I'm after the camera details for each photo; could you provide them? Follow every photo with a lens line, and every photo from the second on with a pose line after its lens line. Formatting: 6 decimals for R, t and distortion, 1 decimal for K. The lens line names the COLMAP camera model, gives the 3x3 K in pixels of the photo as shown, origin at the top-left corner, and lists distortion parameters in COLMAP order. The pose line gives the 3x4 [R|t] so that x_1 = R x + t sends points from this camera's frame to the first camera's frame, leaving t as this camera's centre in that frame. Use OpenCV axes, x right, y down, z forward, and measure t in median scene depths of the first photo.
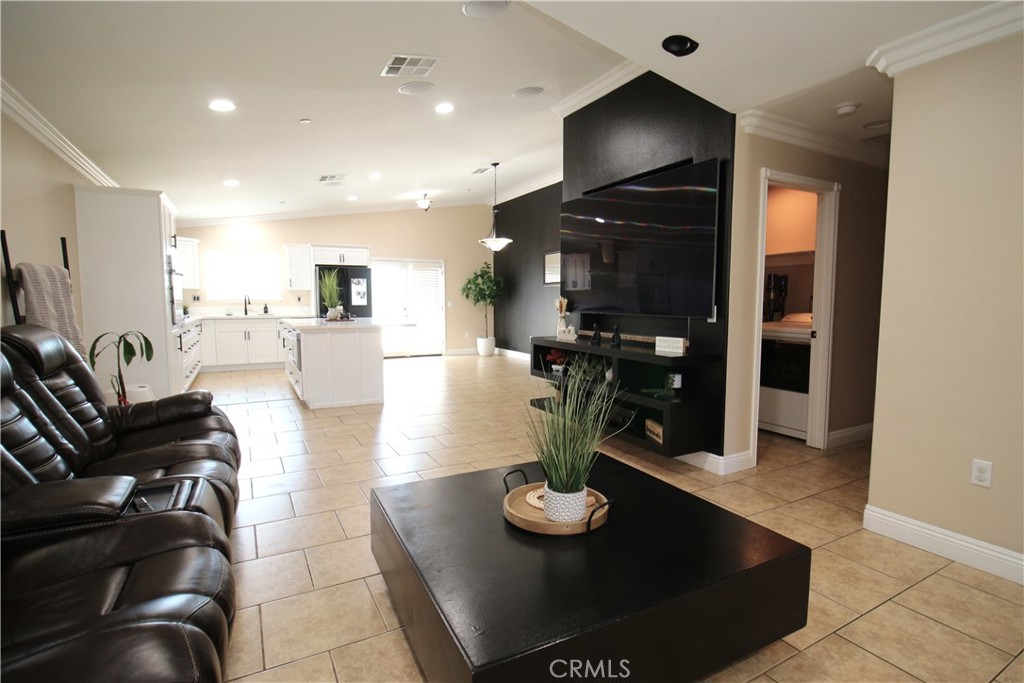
lens RADIAL K [[505.7, 0, 531.7], [0, 505.7, 344.4], [0, 0, 1]] dist [-0.001171, -0.001286]
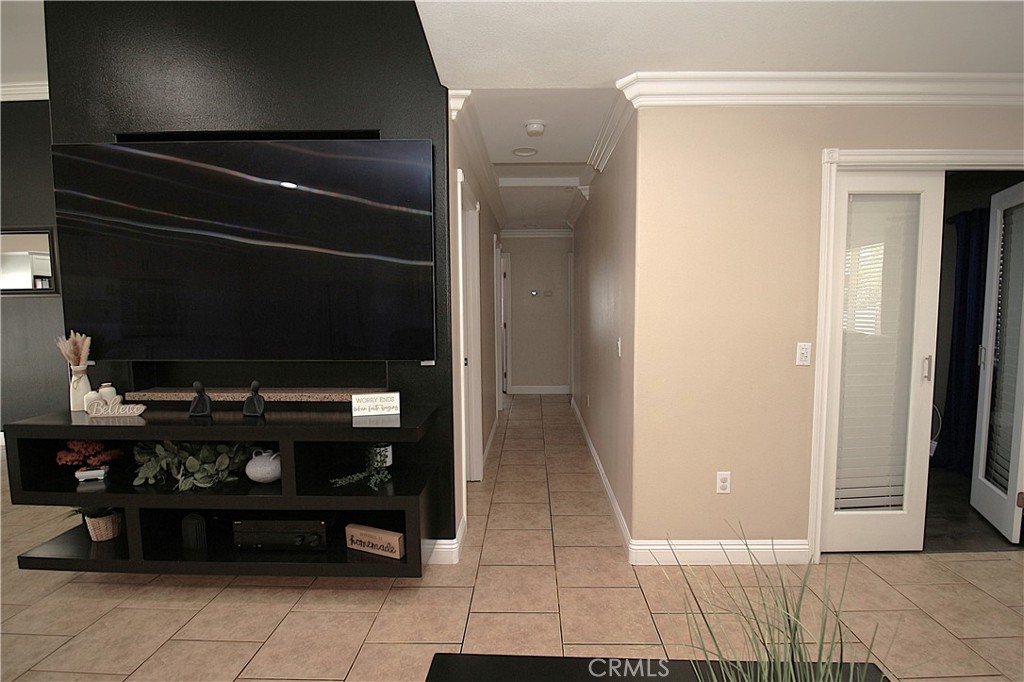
lens RADIAL K [[485.7, 0, 520.1], [0, 485.7, 346.2], [0, 0, 1]] dist [0.001390, -0.012747]
pose [[0.510416, -0.074926, 0.856657, -0.174527], [0.080224, 0.996001, 0.039314, -0.086614], [-0.856177, 0.048658, 0.514386, 0.513921]]
